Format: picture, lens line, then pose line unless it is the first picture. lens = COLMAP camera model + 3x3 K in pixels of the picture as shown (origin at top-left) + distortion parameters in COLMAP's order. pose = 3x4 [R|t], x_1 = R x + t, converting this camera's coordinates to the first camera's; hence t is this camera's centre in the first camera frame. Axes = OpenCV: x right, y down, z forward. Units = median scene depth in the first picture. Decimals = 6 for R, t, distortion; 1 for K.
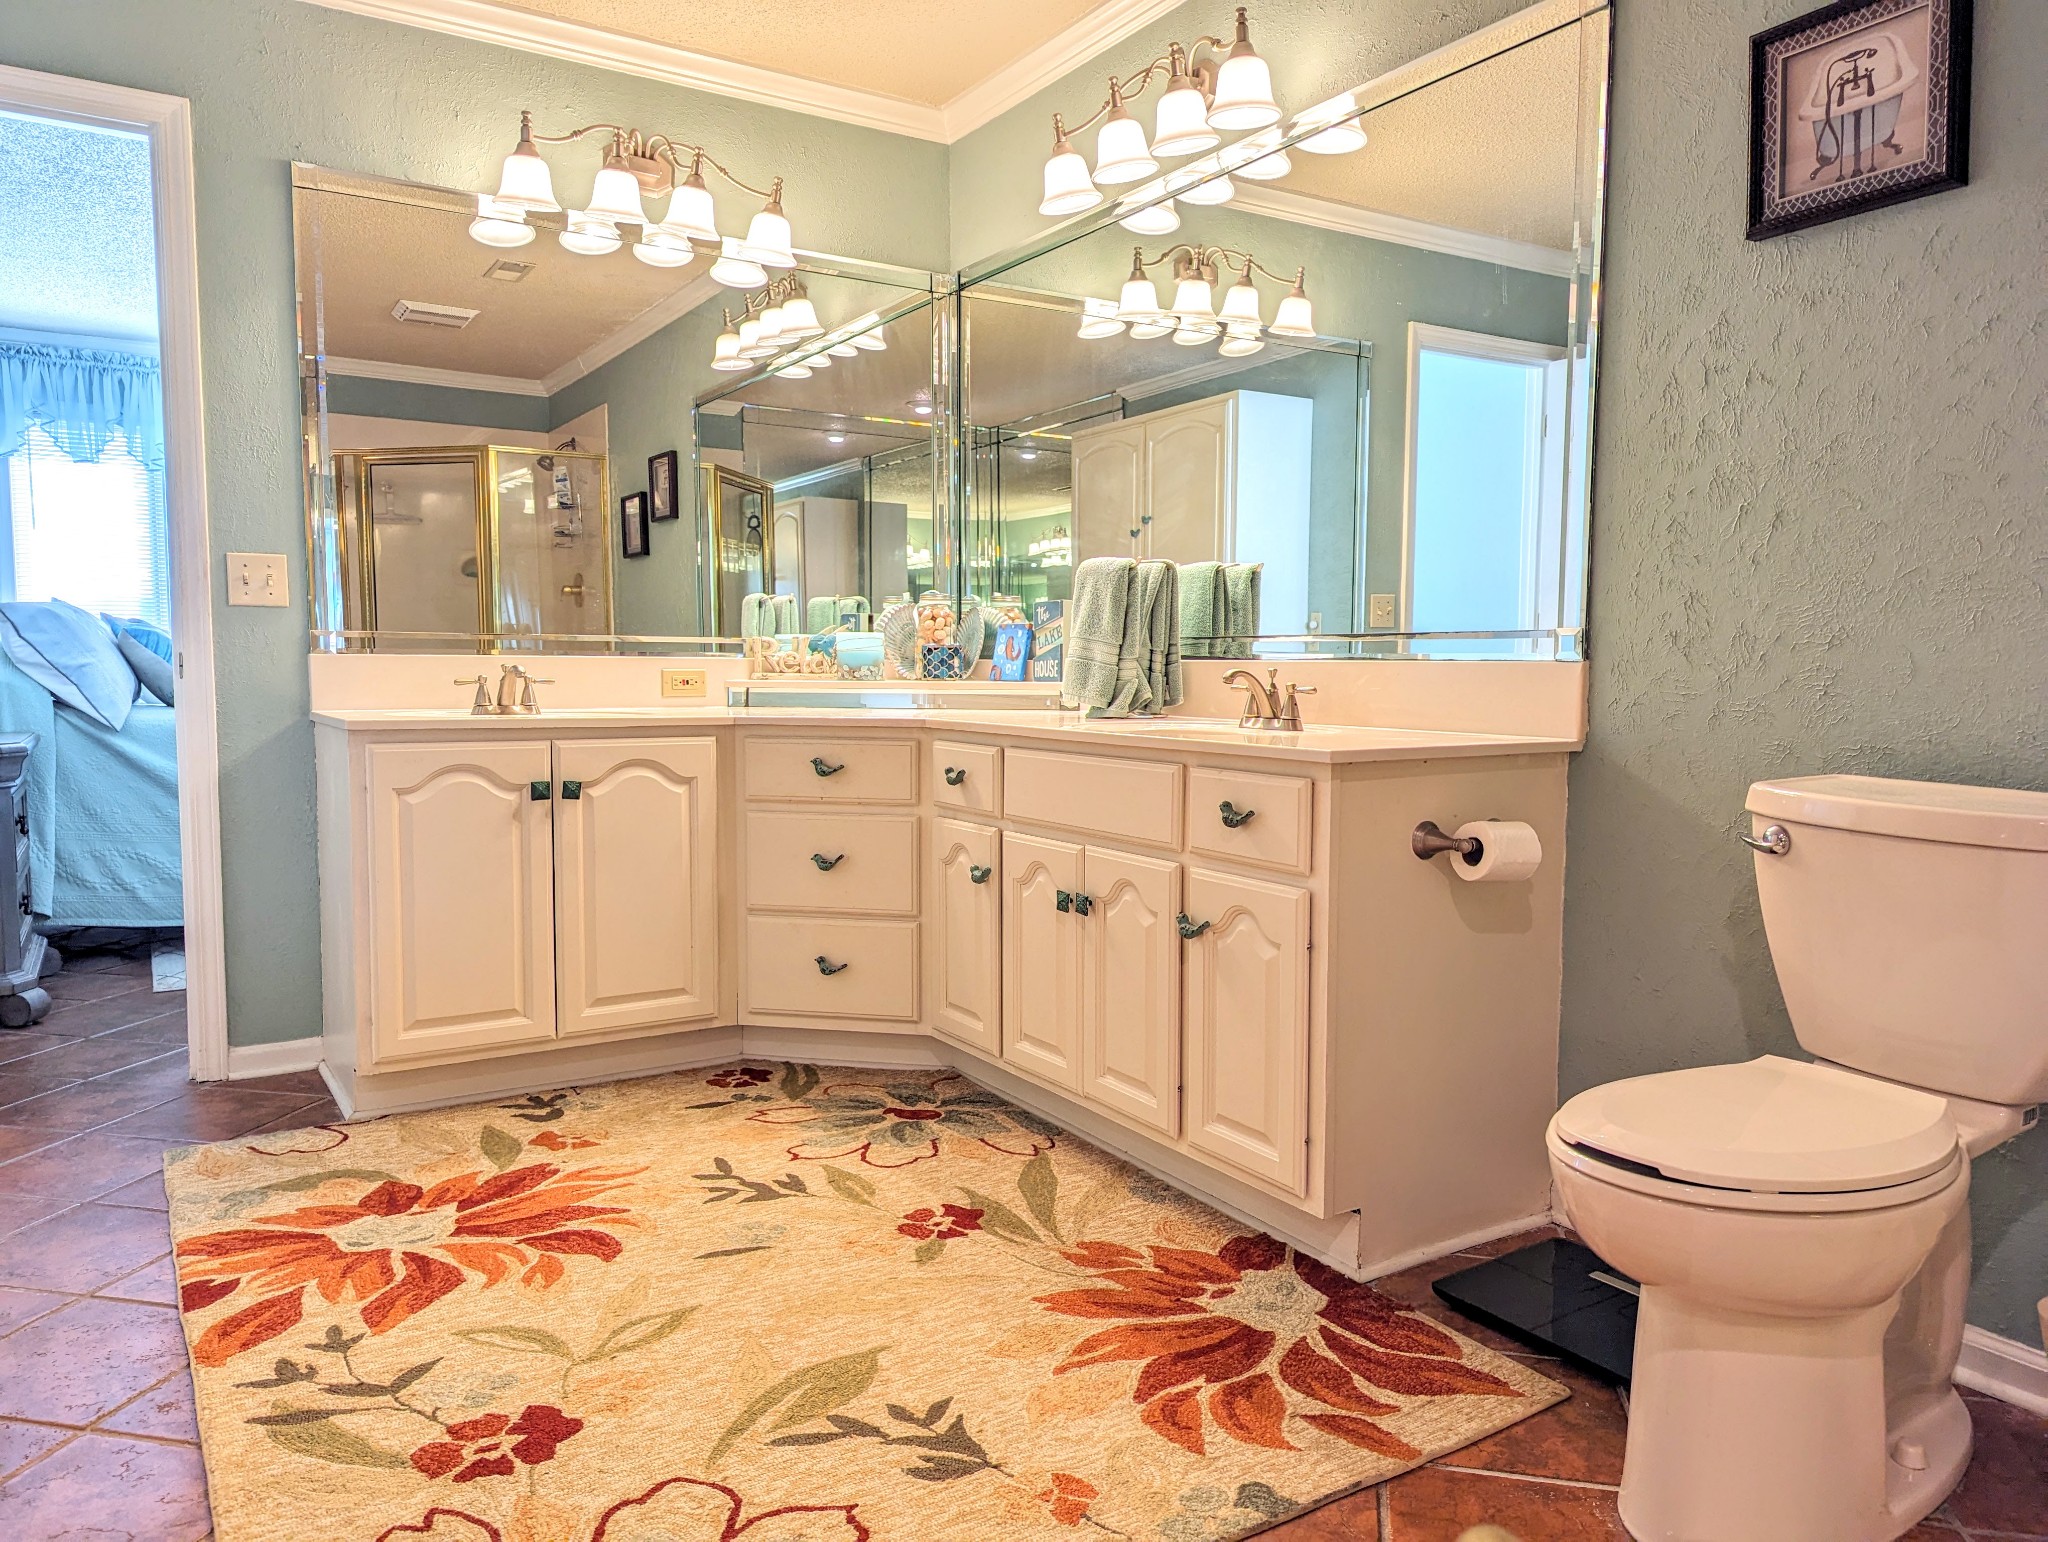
lens RADIAL K [[1446.6, 0, 1026.1], [0, 1446.6, 762.5], [0, 0, 1]] dist [0.064157, -0.054610]
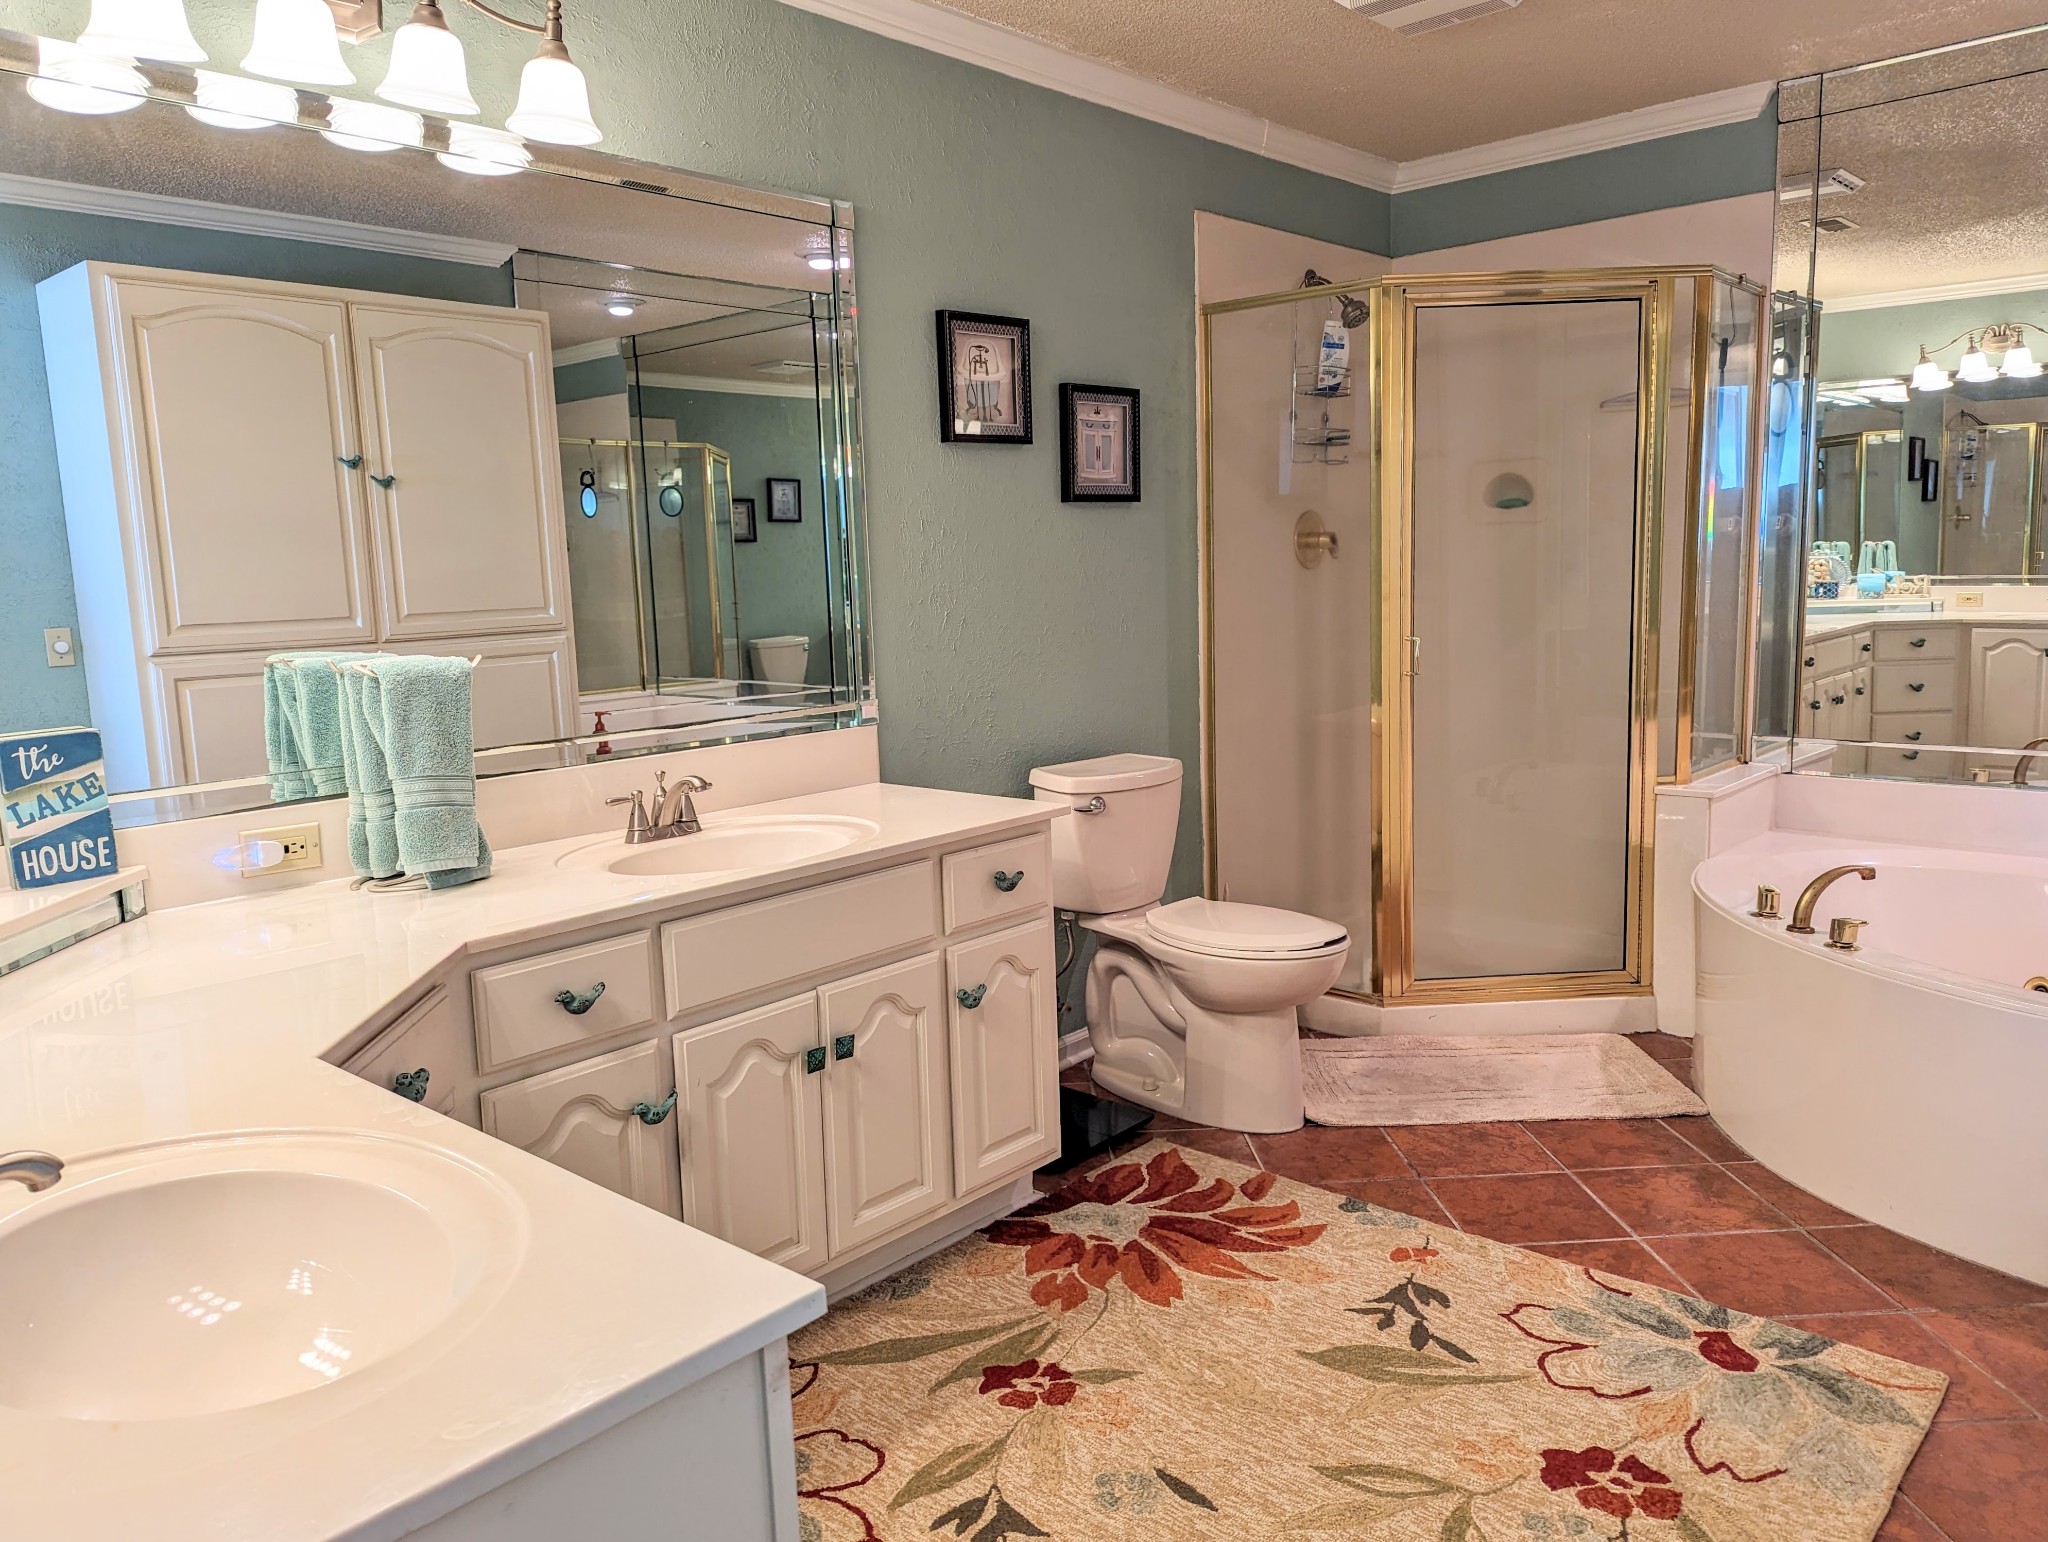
lens RADIAL K [[1446.6, 0, 1026.1], [0, 1446.6, 762.5], [0, 0, 1]] dist [0.064157, -0.054610]
pose [[-0.261768, -0.129364, 0.956422, -1.113012], [0.103648, 0.981477, 0.161120, -0.282662], [-0.959549, 0.141307, -0.243511, 1.438900]]
